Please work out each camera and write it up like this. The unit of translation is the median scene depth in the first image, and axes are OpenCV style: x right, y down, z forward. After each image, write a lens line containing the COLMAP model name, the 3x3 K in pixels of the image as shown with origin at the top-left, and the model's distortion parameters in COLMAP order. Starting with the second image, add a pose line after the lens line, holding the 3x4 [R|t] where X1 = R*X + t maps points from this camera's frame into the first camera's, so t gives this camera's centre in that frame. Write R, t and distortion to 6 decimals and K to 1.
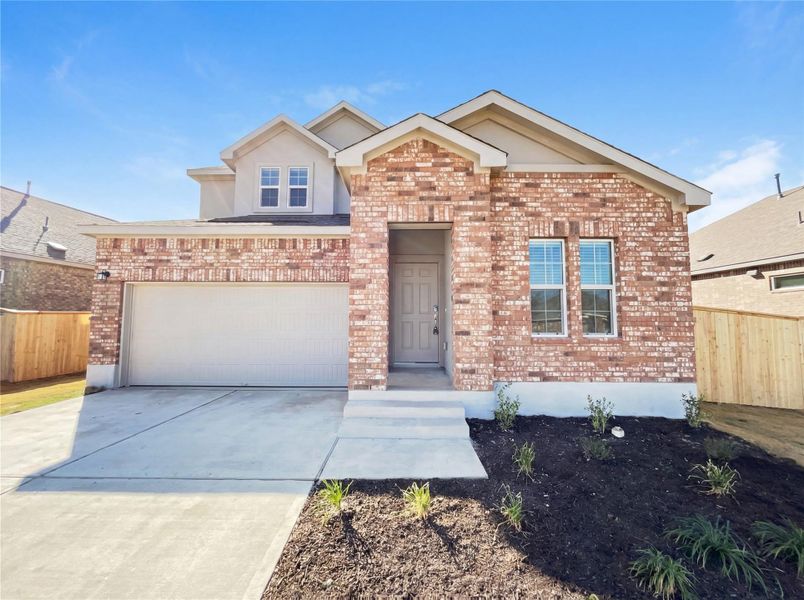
lens RADIAL K [[323.8, 0, 402.0], [0, 323.8, 300.0], [0, 0, 1]] dist [0.000041, 0.000270]
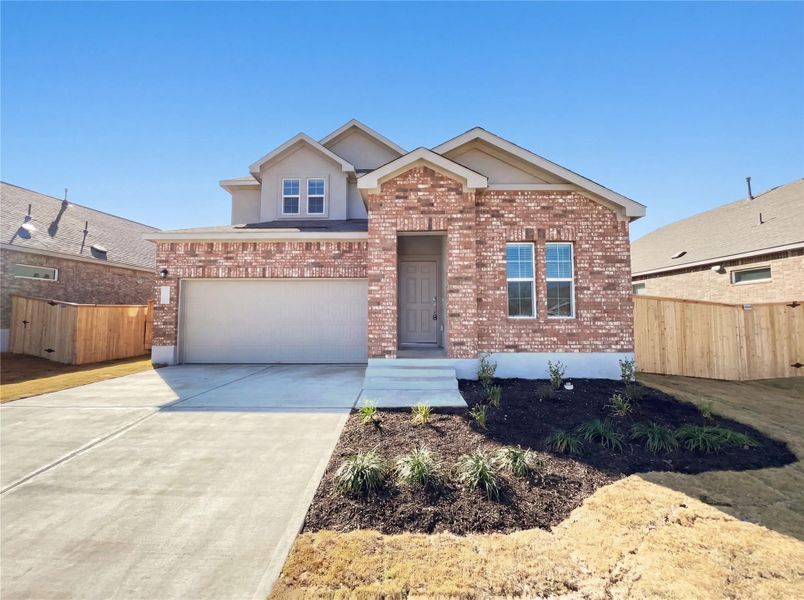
lens RADIAL K [[323.8, 0, 402.0], [0, 323.8, 300.0], [0, 0, 1]] dist [0.000041, 0.000270]
pose [[0.999966, -0.004994, -0.006520, -0.015043], [0.005042, 0.999960, 0.007380, 0.027766], [0.006483, -0.007413, 0.999952, -0.290539]]
